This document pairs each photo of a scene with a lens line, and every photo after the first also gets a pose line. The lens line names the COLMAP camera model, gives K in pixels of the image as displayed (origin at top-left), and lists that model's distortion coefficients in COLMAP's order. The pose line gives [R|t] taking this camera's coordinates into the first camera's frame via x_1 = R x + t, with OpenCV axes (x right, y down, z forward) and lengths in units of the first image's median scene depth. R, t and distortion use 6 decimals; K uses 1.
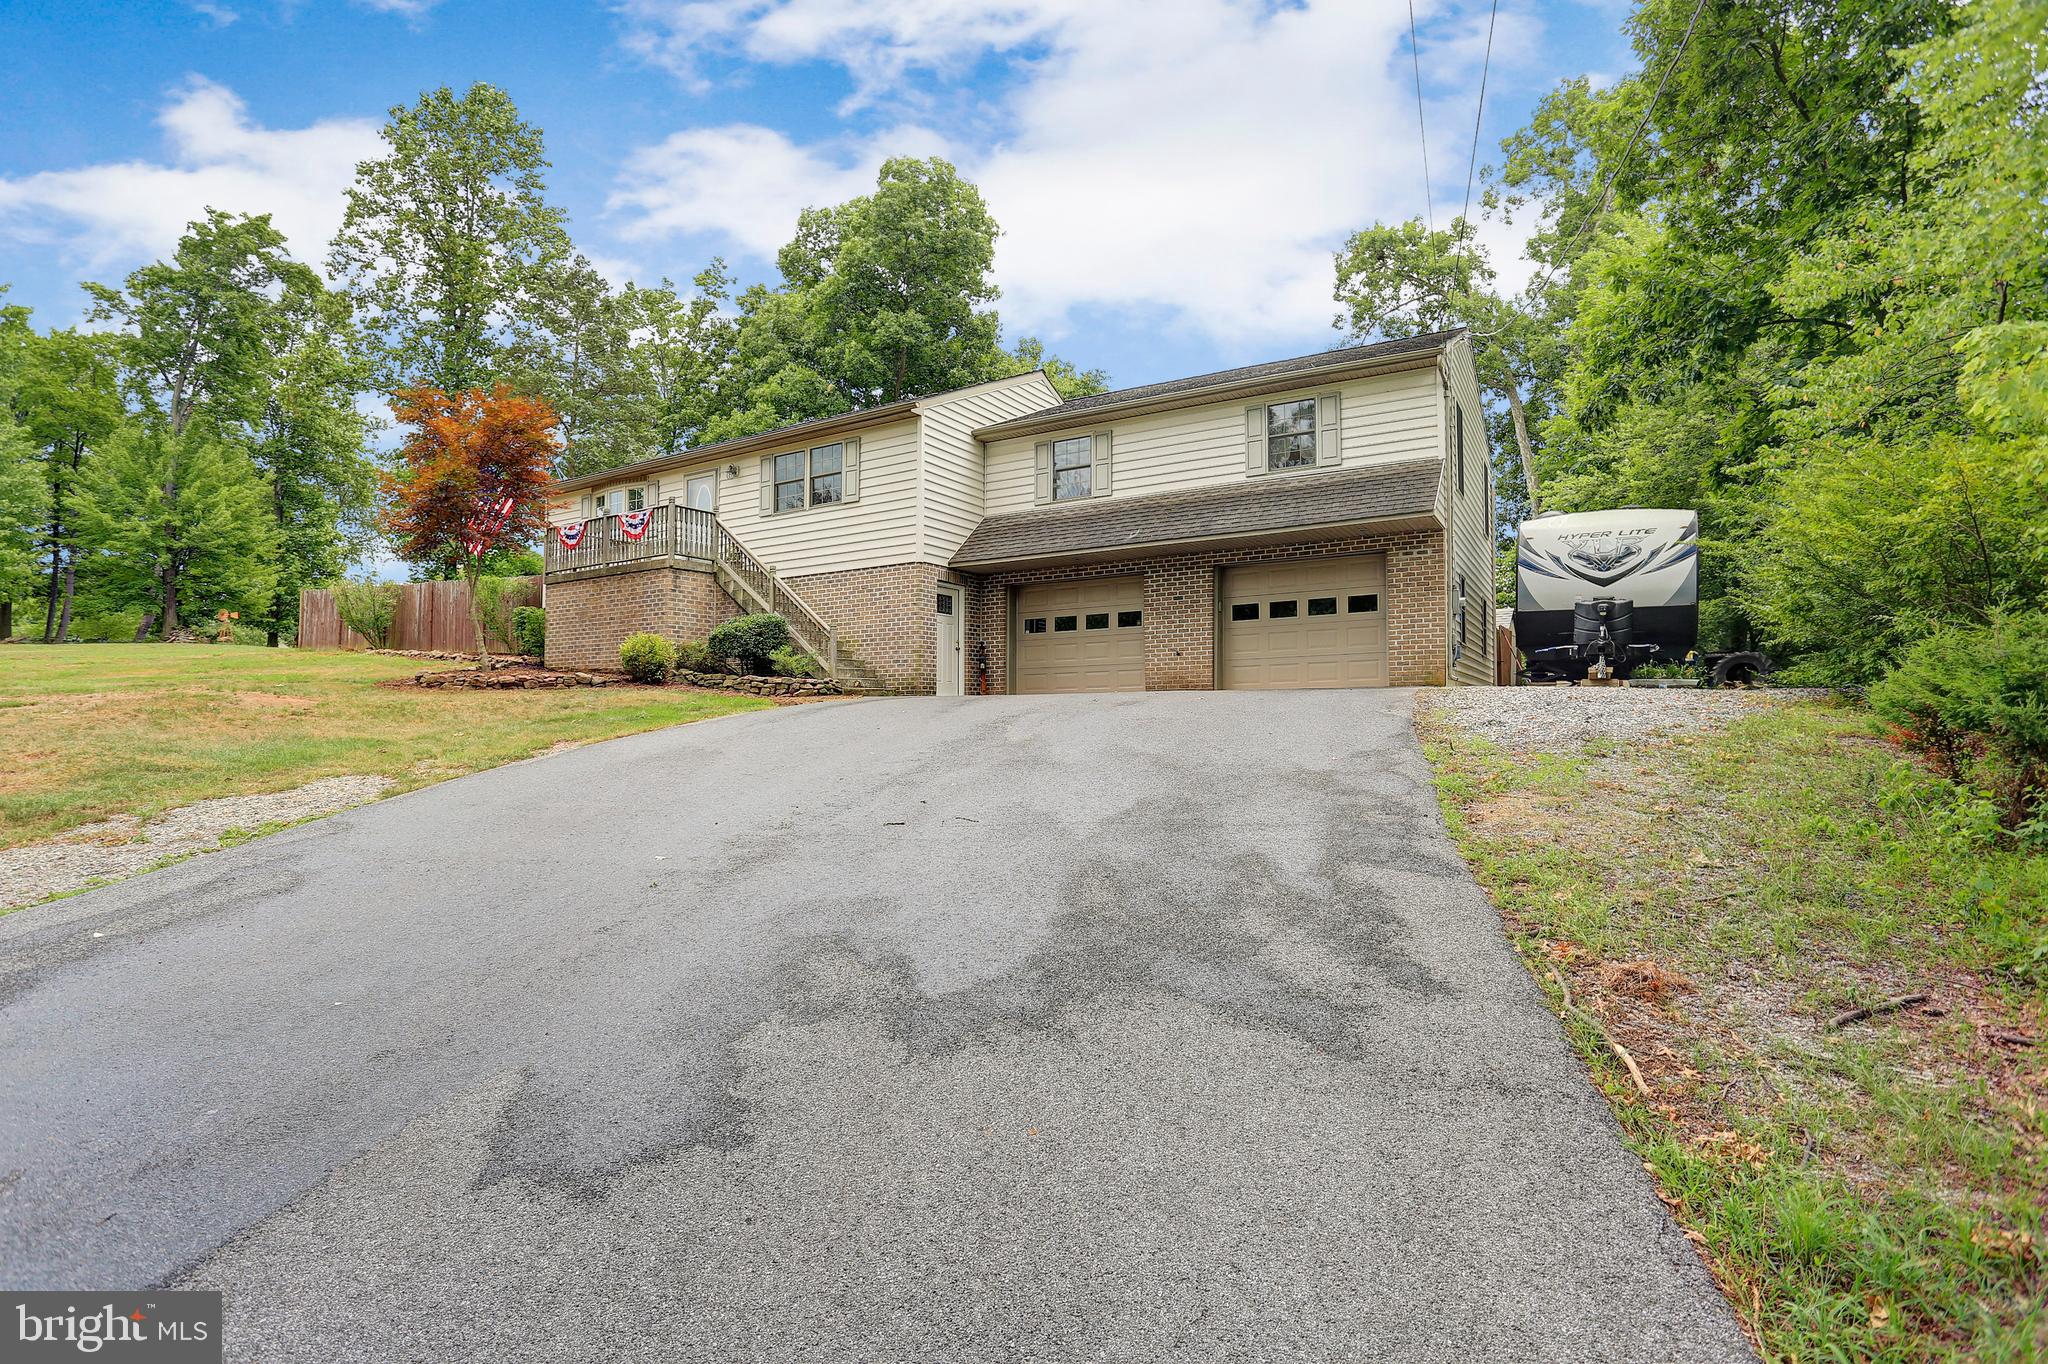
lens RADIAL K [[1028.7, 0, 1017.5], [0, 1028.7, 697.7], [0, 0, 1]] dist [-0.054105, 0.020231]
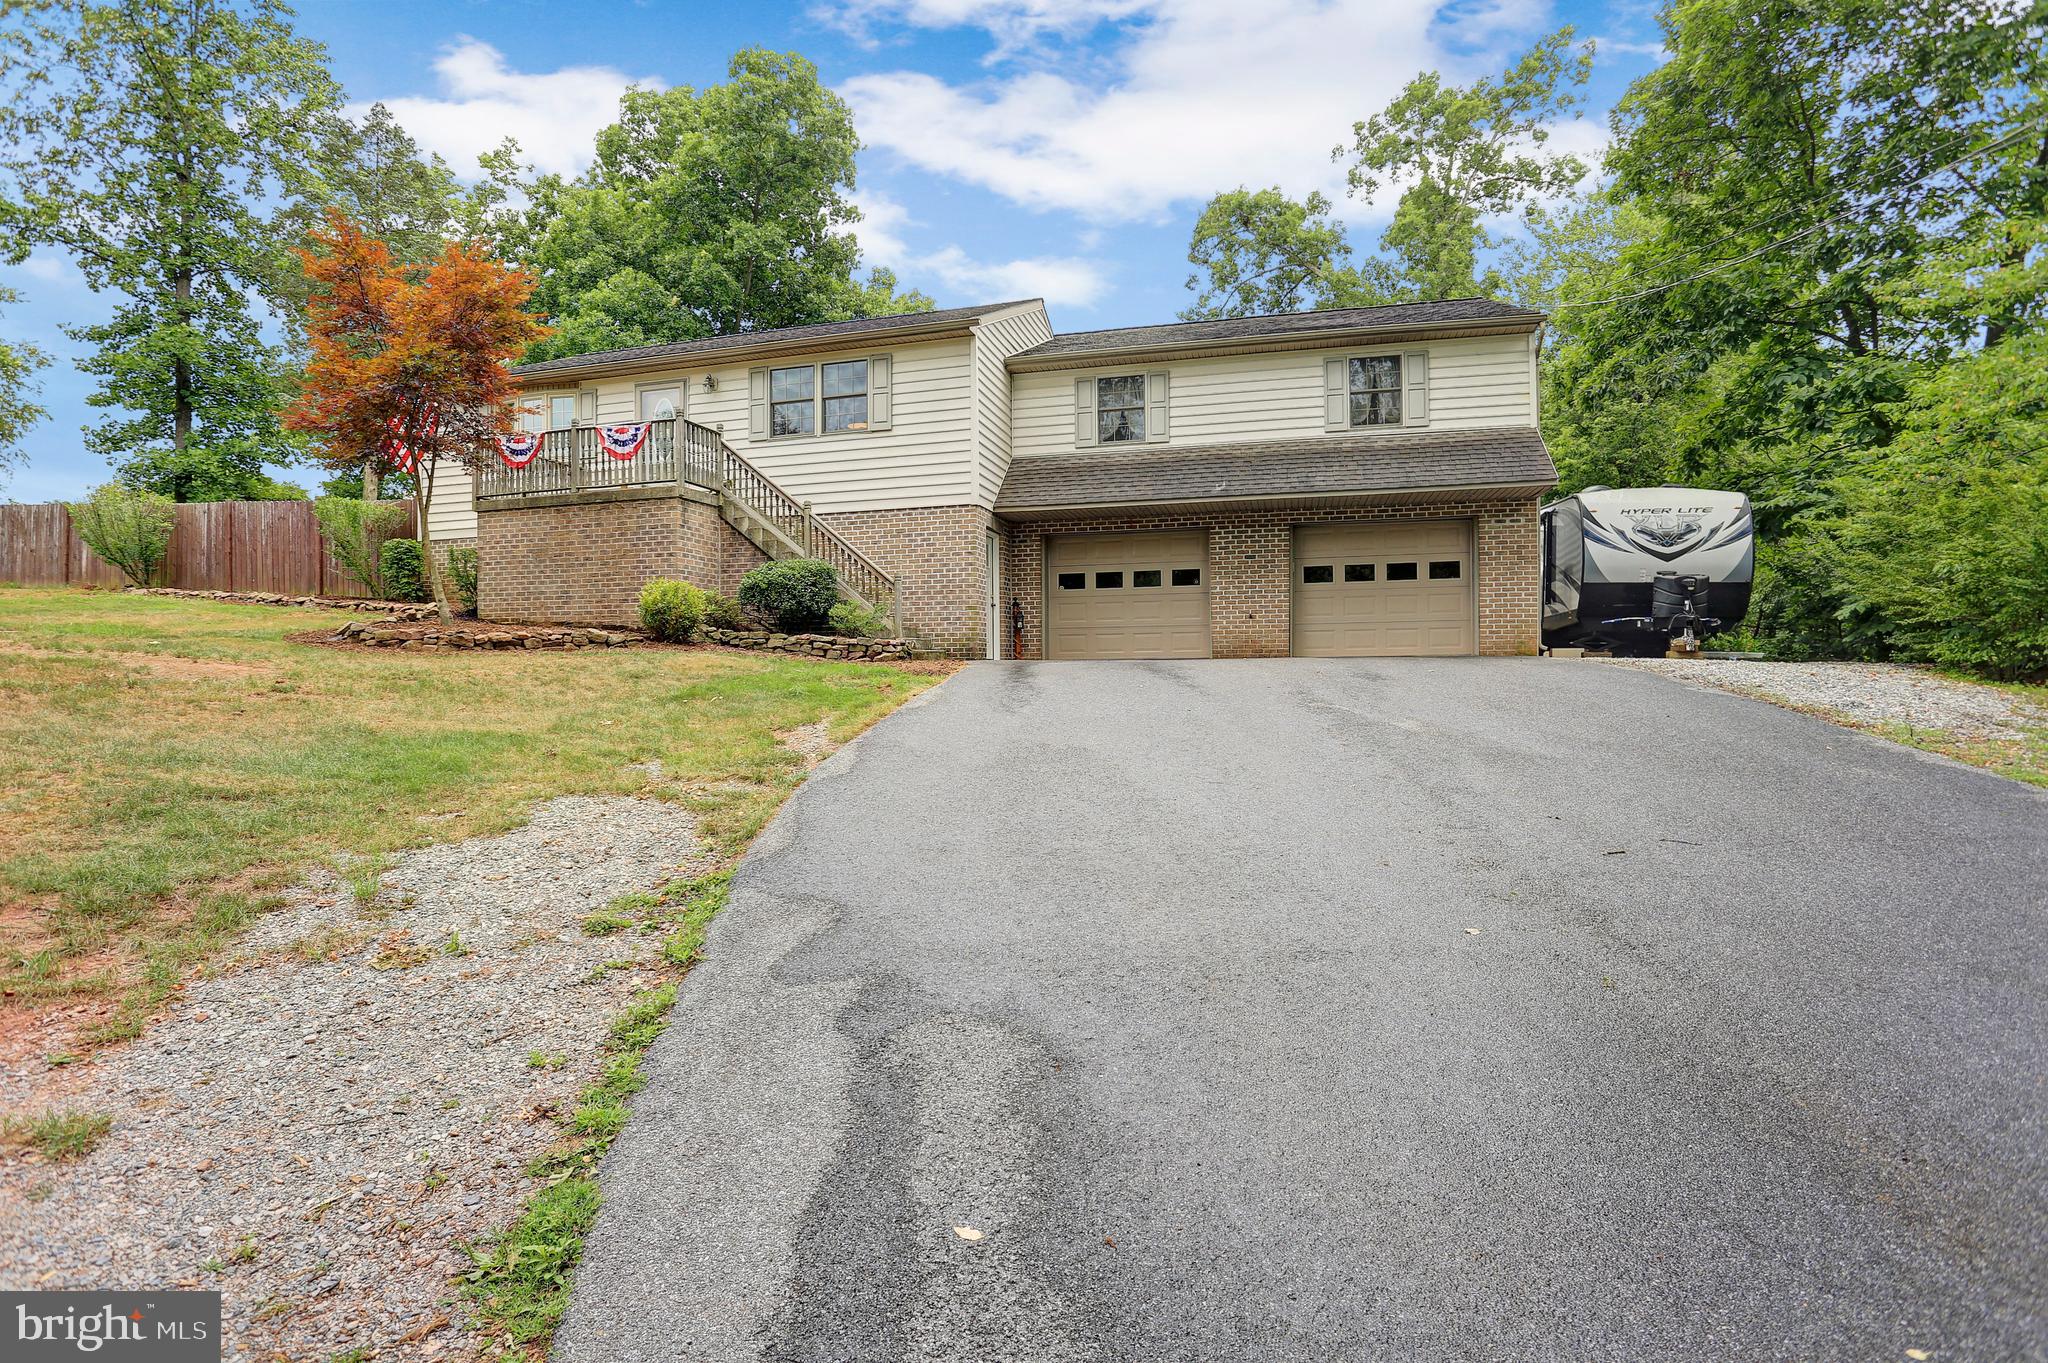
lens RADIAL K [[1028.7, 0, 1022.9], [0, 1028.7, 681.5], [0, 0, 1]] dist [-0.054105, 0.020231]
pose [[0.963681, 0.001402, 0.267051, -0.273833], [-0.009616, 0.999520, 0.029453, -0.008691], [-0.266881, -0.030951, 0.963232, 0.142348]]
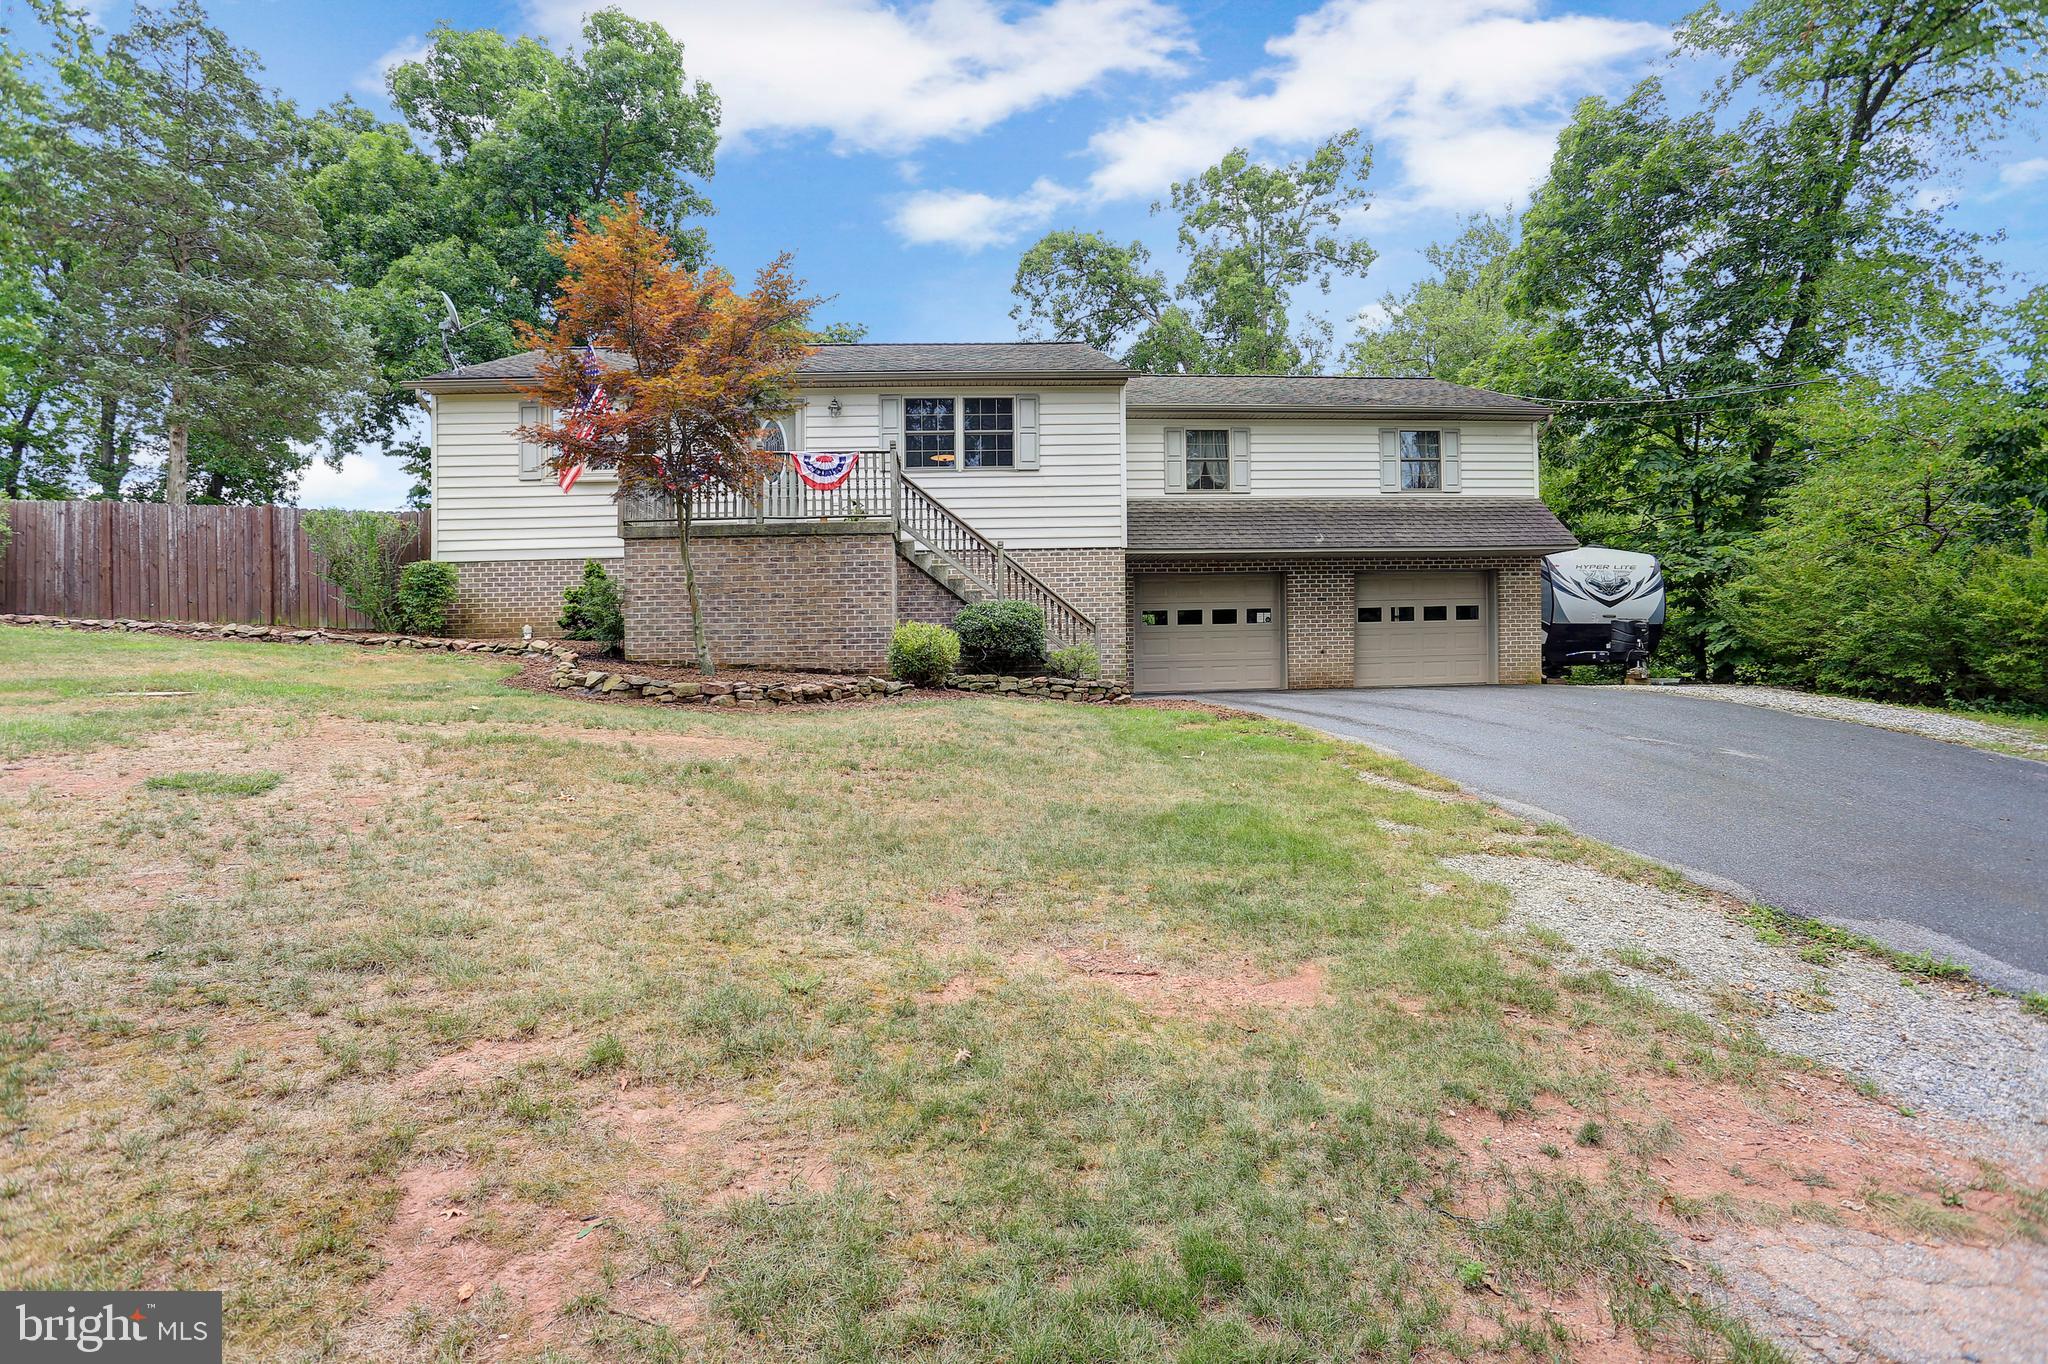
lens RADIAL K [[1028.7, 0, 1041.3], [0, 1028.7, 694.0], [0, 0, 1]] dist [-0.054105, 0.020231]
pose [[0.813599, -0.016833, 0.581182, -0.650402], [-0.002553, 0.999468, 0.032522, -0.031021], [-0.581420, -0.027943, 0.813123, 0.287818]]
